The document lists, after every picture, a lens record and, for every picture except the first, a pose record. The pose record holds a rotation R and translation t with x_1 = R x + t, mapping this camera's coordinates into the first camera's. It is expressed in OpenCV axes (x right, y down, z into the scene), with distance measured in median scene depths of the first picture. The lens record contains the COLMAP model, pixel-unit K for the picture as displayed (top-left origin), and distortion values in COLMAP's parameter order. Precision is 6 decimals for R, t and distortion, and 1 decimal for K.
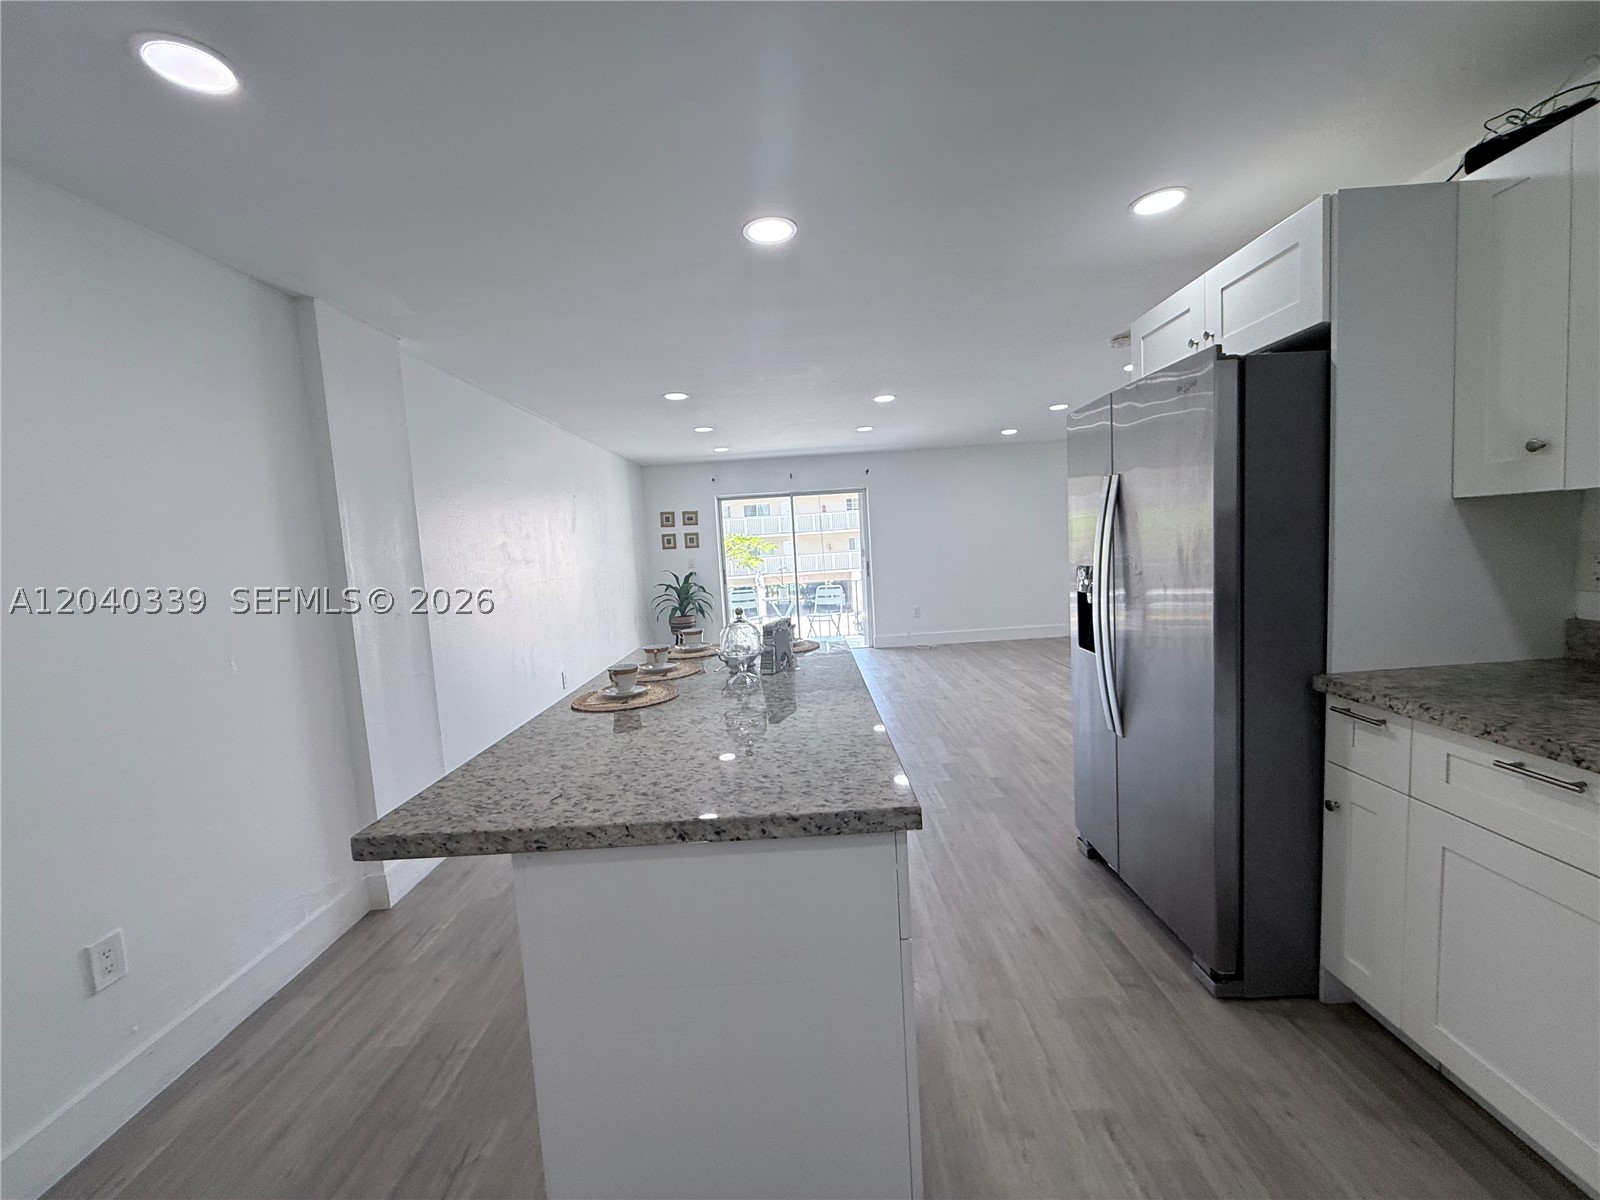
lens RADIAL K [[638.0, 0, 793.3], [0, 638.0, 599.2], [0, 0, 1]] dist [-0.000578, 0.000050]
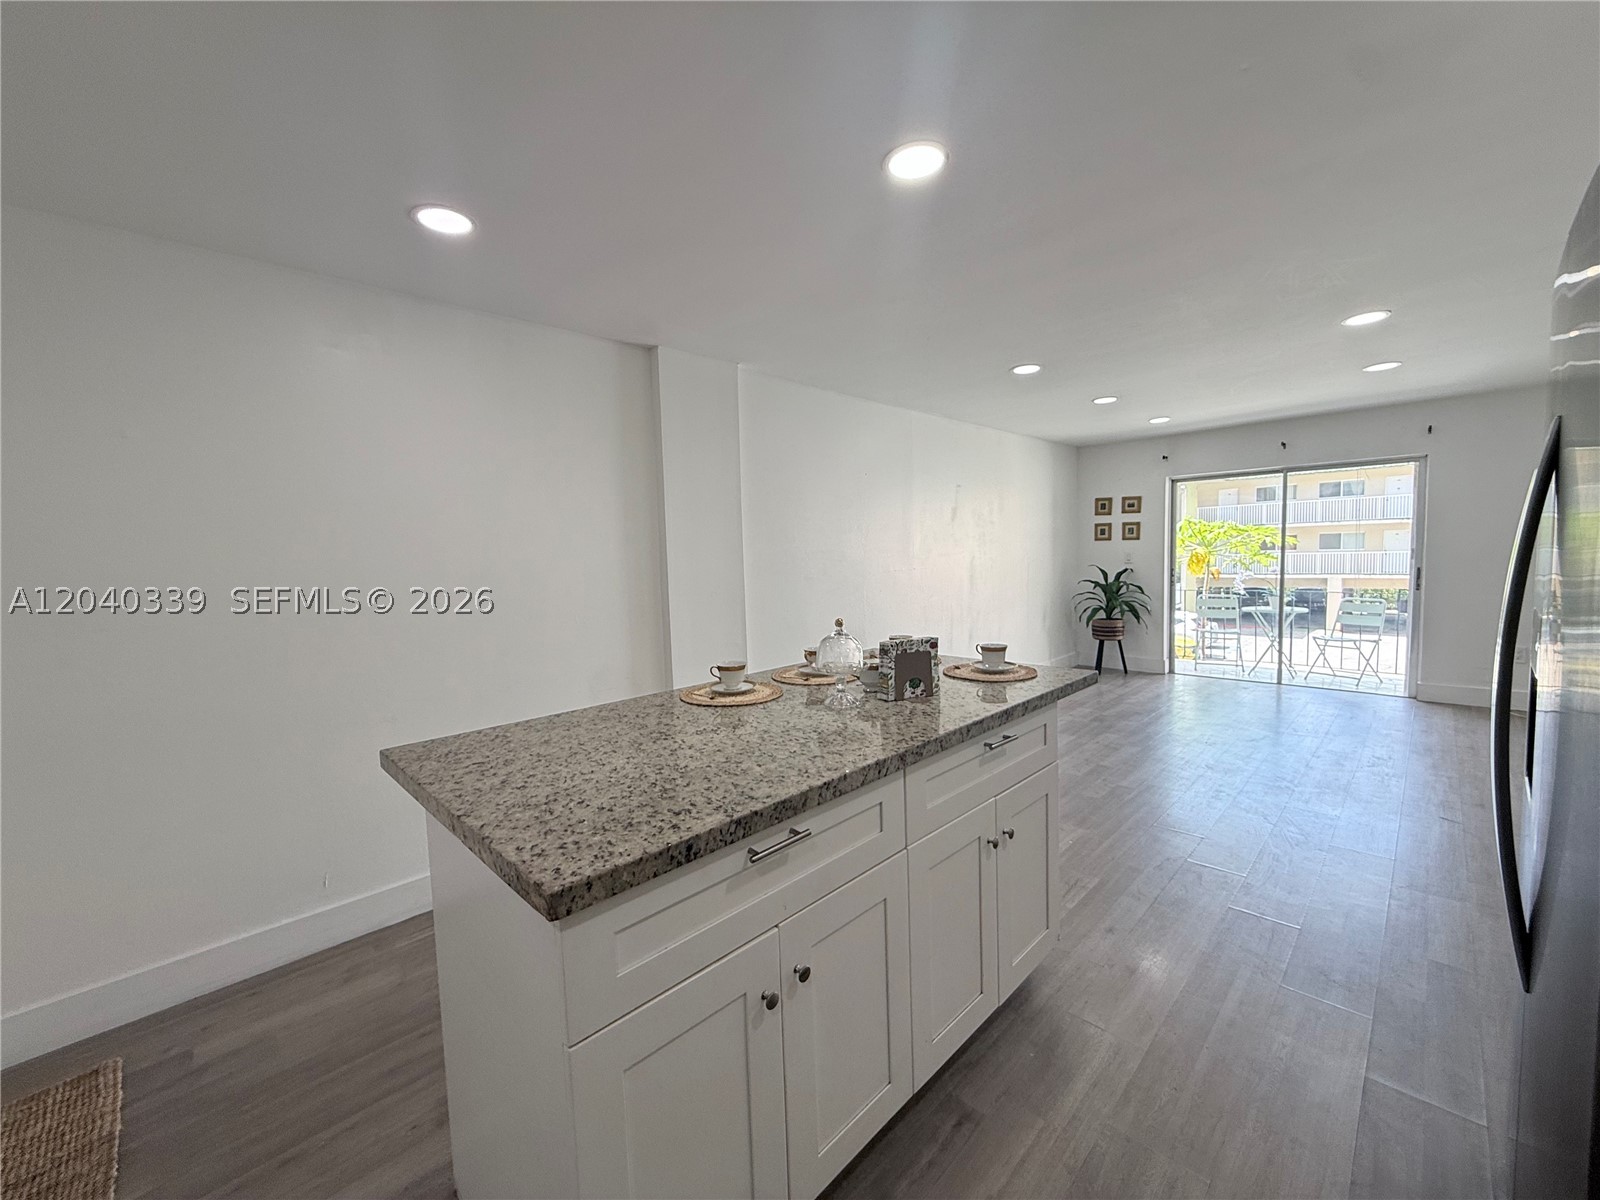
lens RADIAL K [[636.5, 0, 794.4], [0, 636.5, 598.9], [0, 0, 1]] dist [-0.000160, 0.000346]
pose [[0.708906, 0.091012, -0.699406, 0.409178], [-0.074670, 0.995751, 0.053891, -0.047758], [0.701339, 0.014021, 0.712690, 0.277593]]
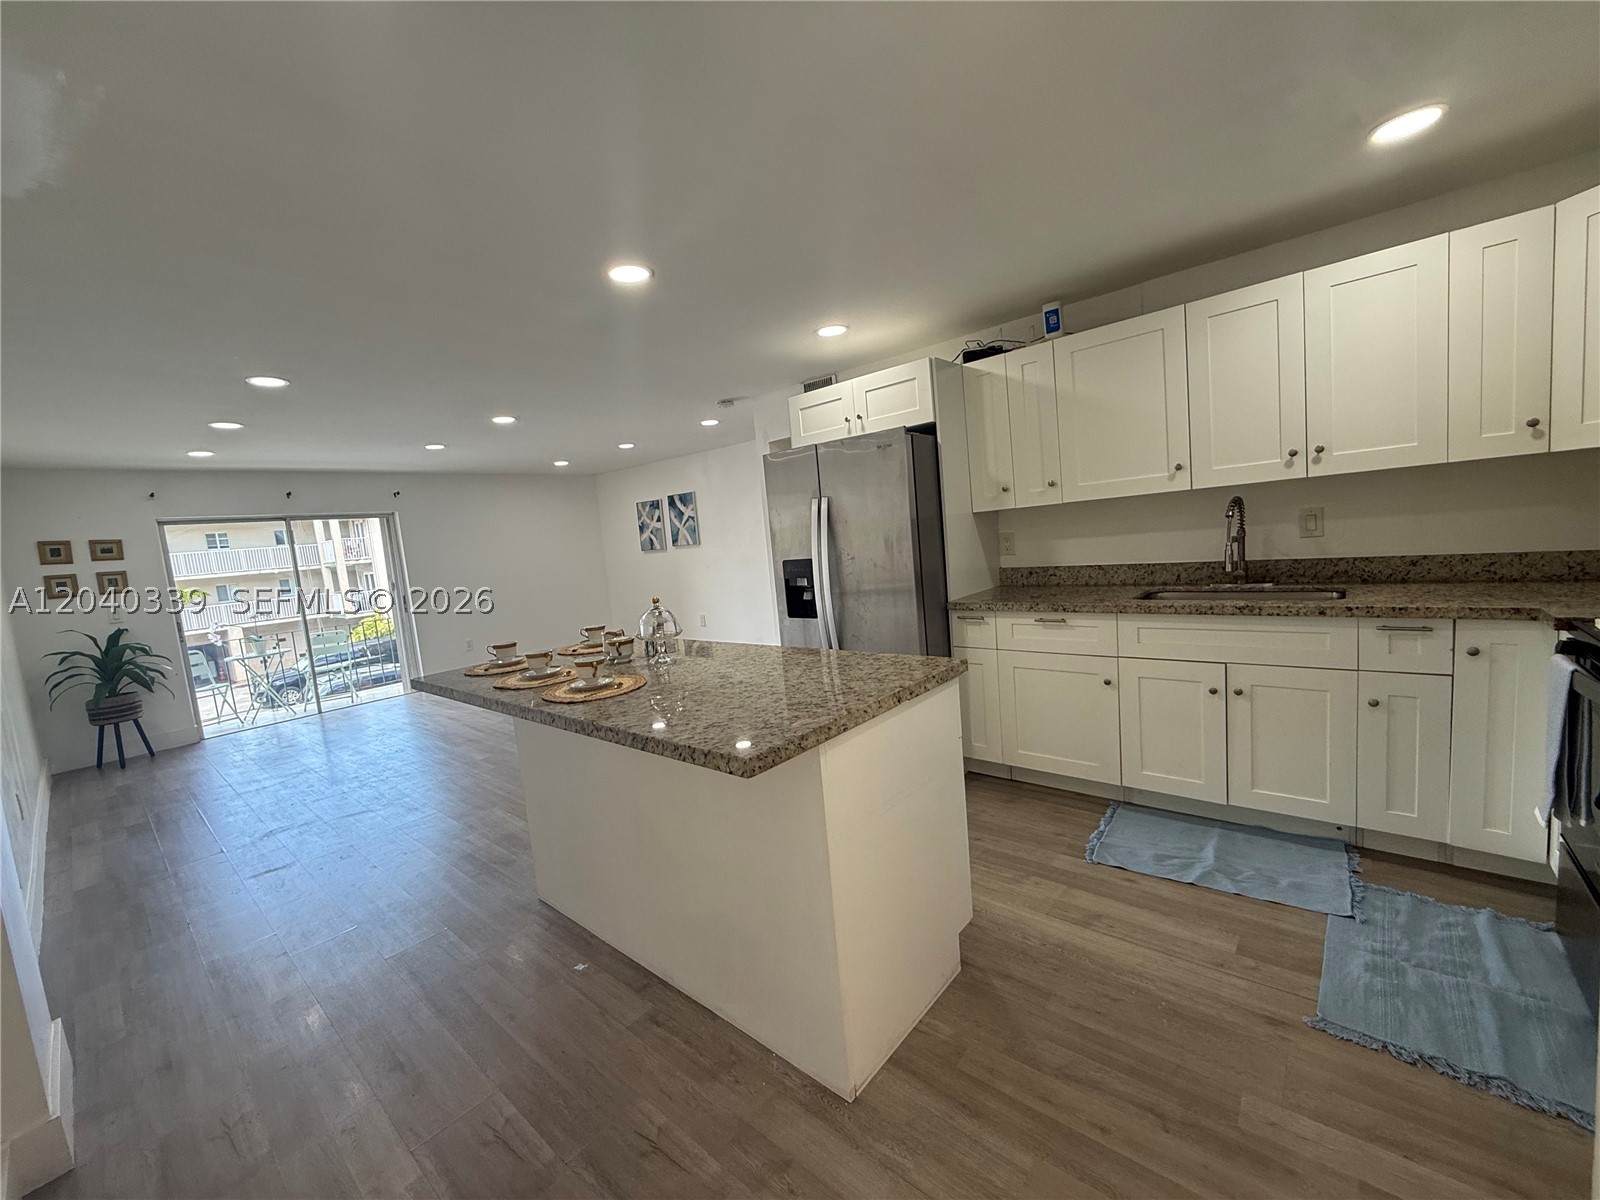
lens RADIAL K [[636.5, 0, 794.4], [0, 636.5, 598.9], [0, 0, 1]] dist [-0.000160, 0.000346]
pose [[0.651555, -0.075232, 0.754862, -0.659328], [0.118728, 0.992921, -0.003522, 0.042573], [-0.749253, 0.091918, 0.655874, 0.060967]]
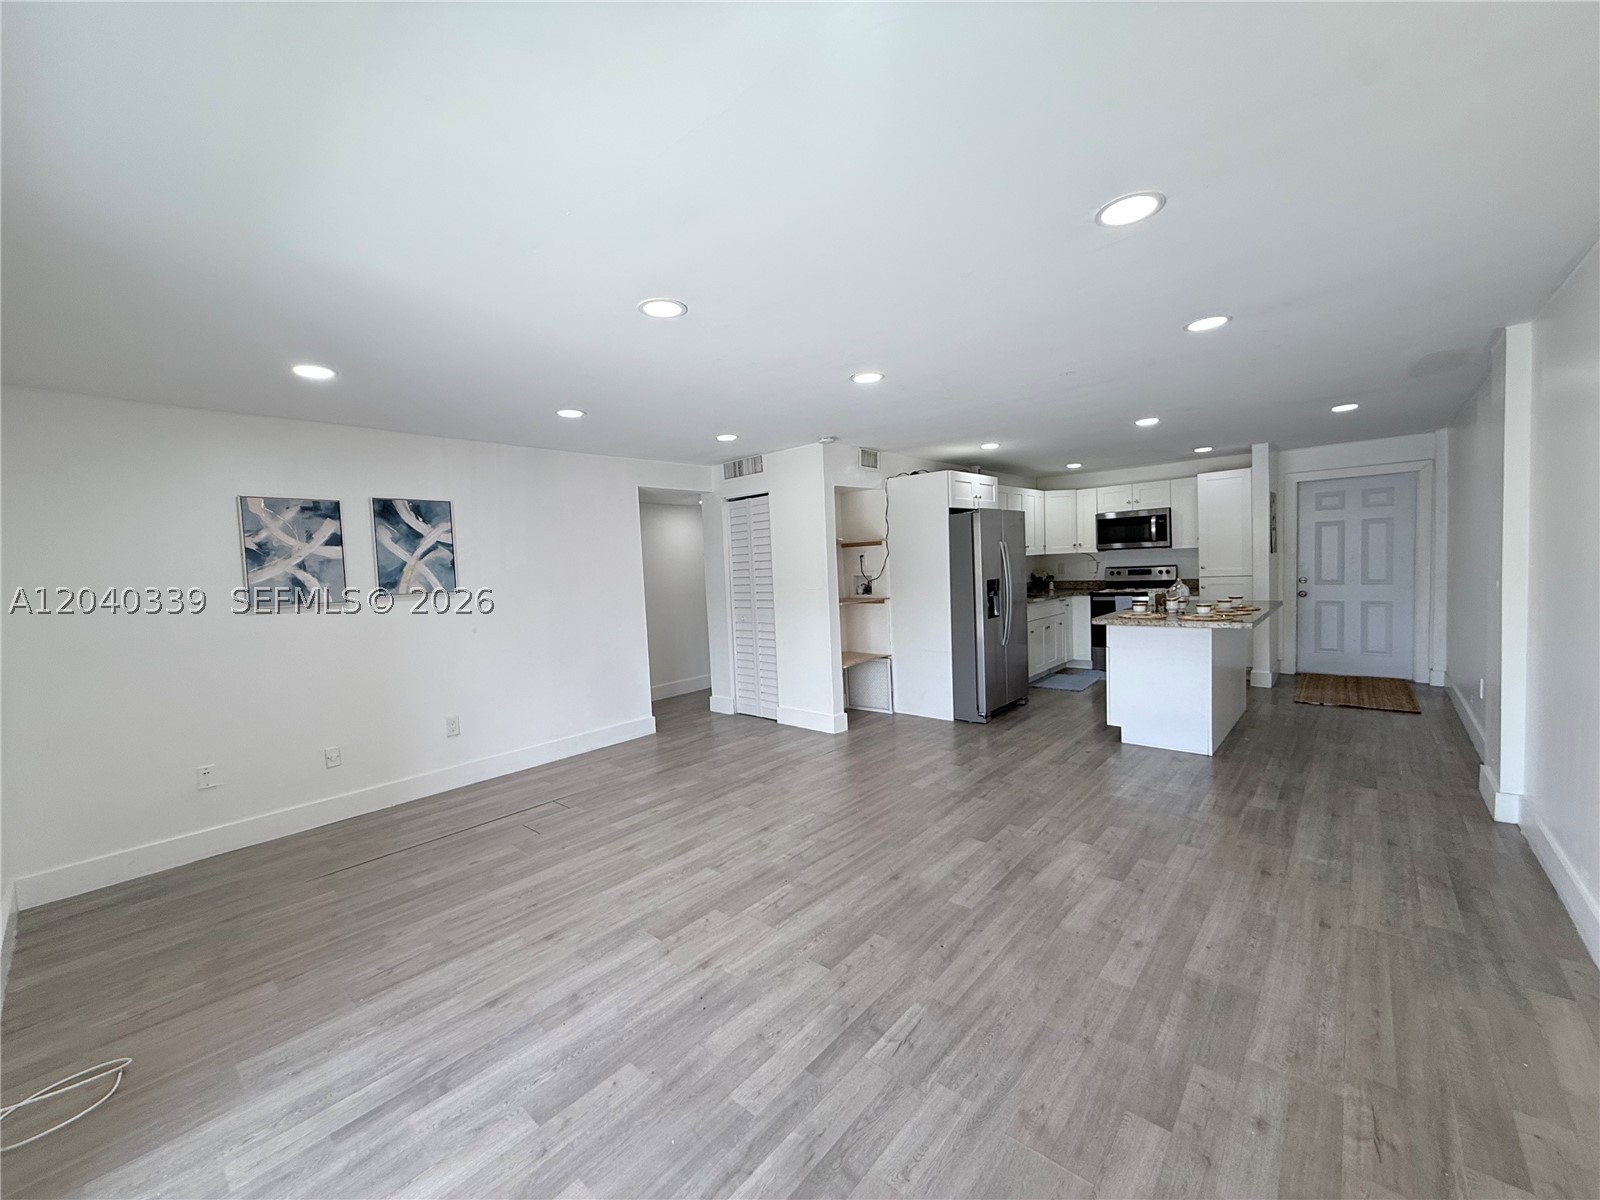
lens RADIAL K [[636.0, 0, 795.2], [0, 636.0, 600.2], [0, 0, 1]] dist [-0.002992, -0.000026]
pose [[-0.747545, 0.056385, 0.661814, -0.499645], [0.149458, 0.985117, 0.084889, -0.278808], [-0.647178, 0.162371, -0.744846, 3.186664]]
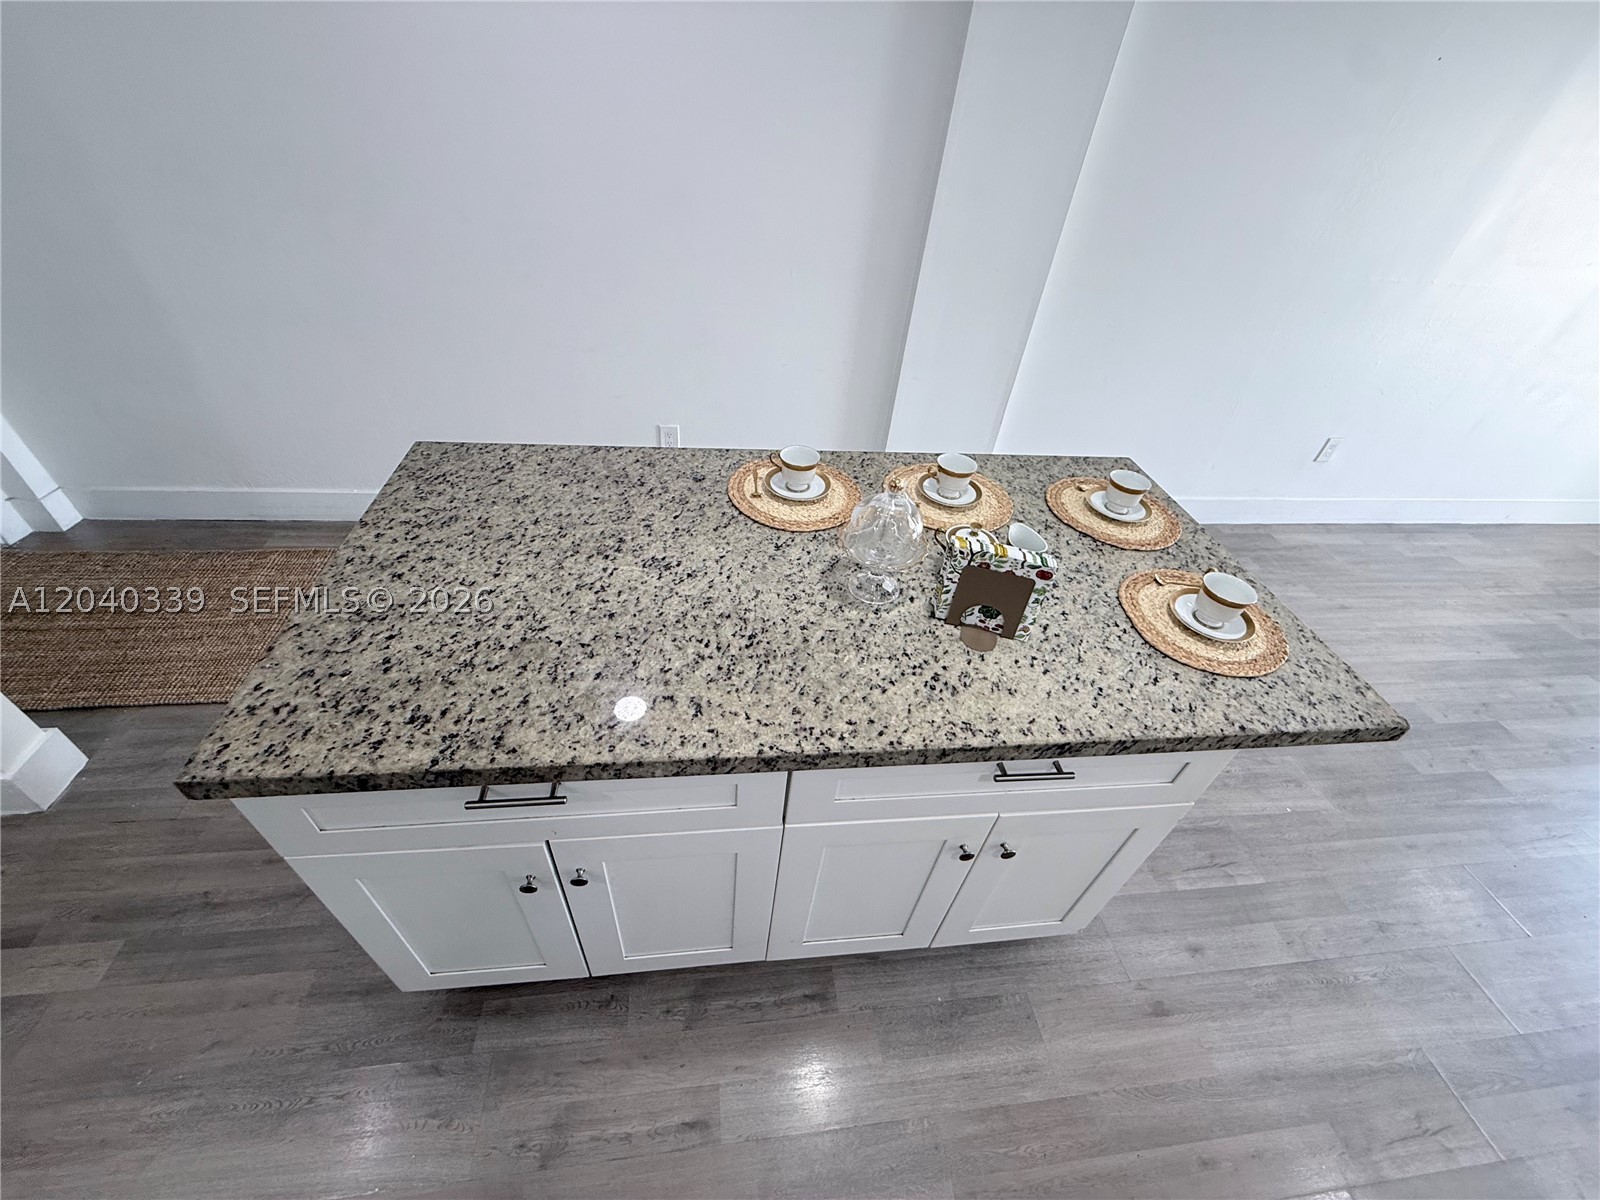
lens RADIAL K [[636.5, 0, 794.4], [0, 636.5, 598.9], [0, 0, 1]] dist [-0.000160, 0.000346]
pose [[0.121028, 0.697660, -0.706133, 0.299637], [-0.180922, 0.714950, 0.675362, -0.220969], [0.976022, 0.046017, 0.212751, 0.681539]]
